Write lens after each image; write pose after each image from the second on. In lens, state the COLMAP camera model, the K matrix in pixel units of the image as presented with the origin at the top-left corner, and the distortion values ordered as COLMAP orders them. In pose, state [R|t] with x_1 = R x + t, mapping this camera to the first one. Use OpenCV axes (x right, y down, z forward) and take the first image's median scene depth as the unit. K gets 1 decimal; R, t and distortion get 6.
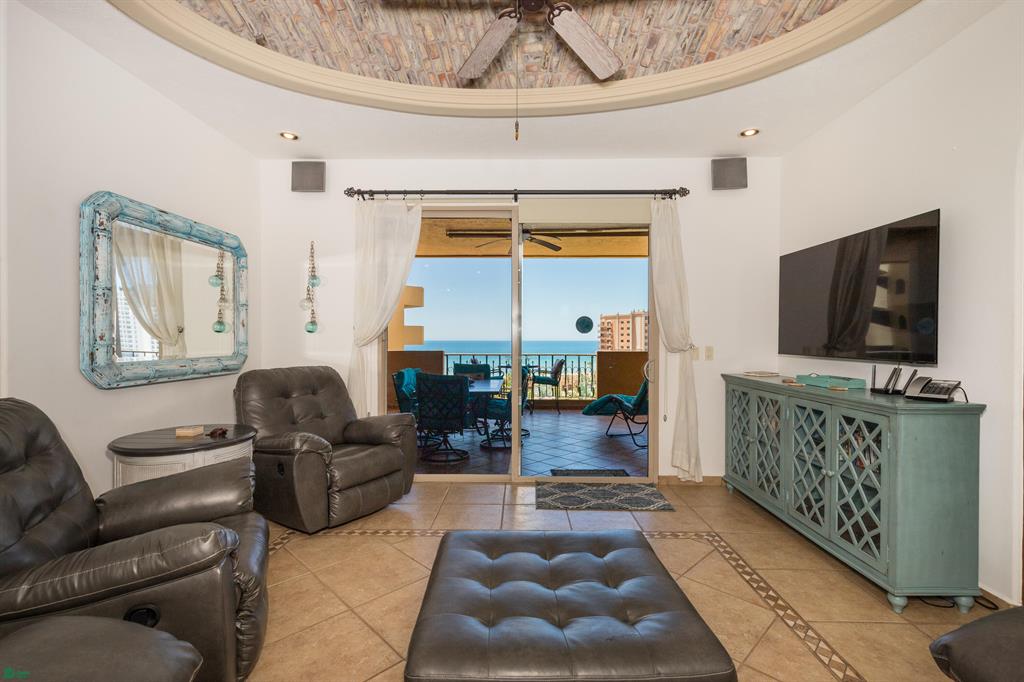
lens RADIAL K [[459.5, 0, 514.7], [0, 459.5, 340.5], [0, 0, 1]] dist [0.003657, -0.001209]
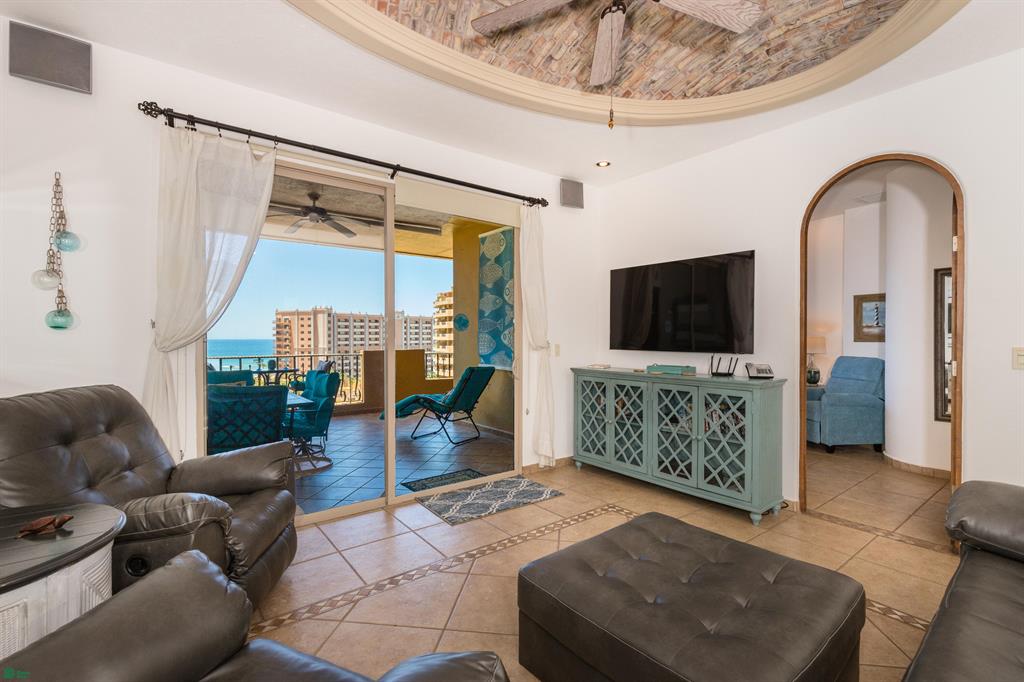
lens RADIAL K [[459.5, 0, 516.3], [0, 459.5, 340.5], [0, 0, 1]] dist [0.003657, -0.001209]
pose [[0.781914, -0.007917, 0.623336, -0.366959], [0.005024, 0.999967, 0.006399, -0.003547], [-0.623366, -0.001871, 0.781928, 0.187895]]
